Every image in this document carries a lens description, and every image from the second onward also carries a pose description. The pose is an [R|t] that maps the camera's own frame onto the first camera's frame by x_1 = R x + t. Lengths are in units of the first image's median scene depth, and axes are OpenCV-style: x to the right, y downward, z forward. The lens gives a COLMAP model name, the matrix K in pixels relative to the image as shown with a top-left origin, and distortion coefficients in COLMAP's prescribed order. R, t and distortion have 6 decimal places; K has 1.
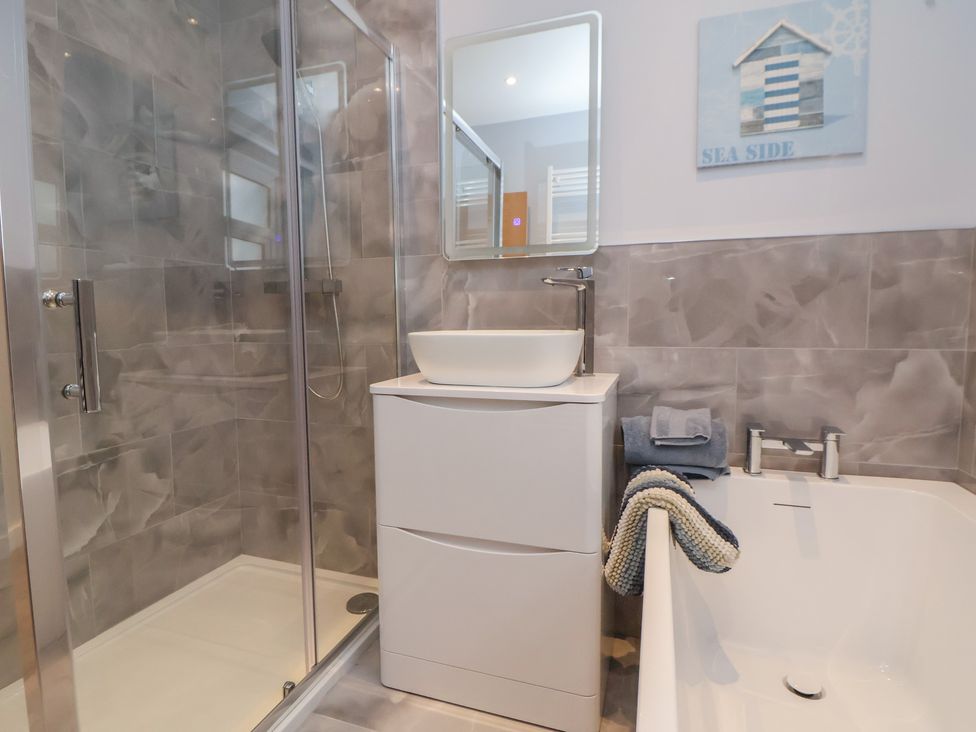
lens RADIAL K [[505.6, 0, 485.6], [0, 505.6, 359.5], [0, 0, 1]] dist [0.000890, -0.013228]
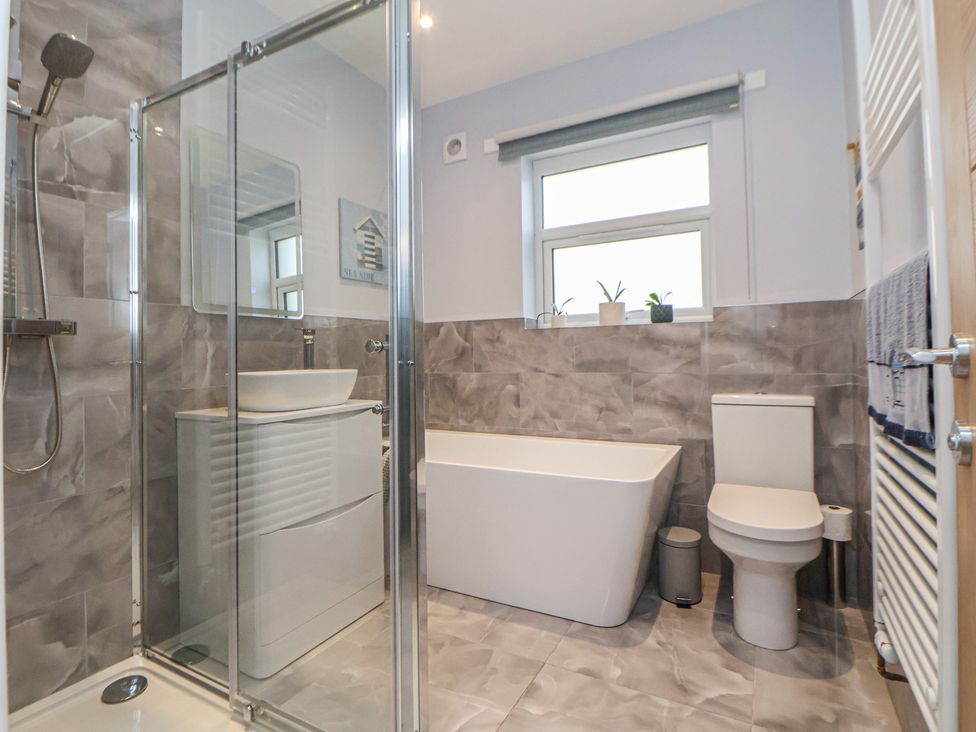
lens RADIAL K [[505.6, 0, 485.6], [0, 505.6, 359.5], [0, 0, 1]] dist [0.000890, -0.013228]
pose [[0.175061, -0.002533, 0.984554, -1.300712], [0.101148, 0.994752, -0.015426, -0.012879], [-0.979348, 0.102286, 0.174398, 0.231508]]
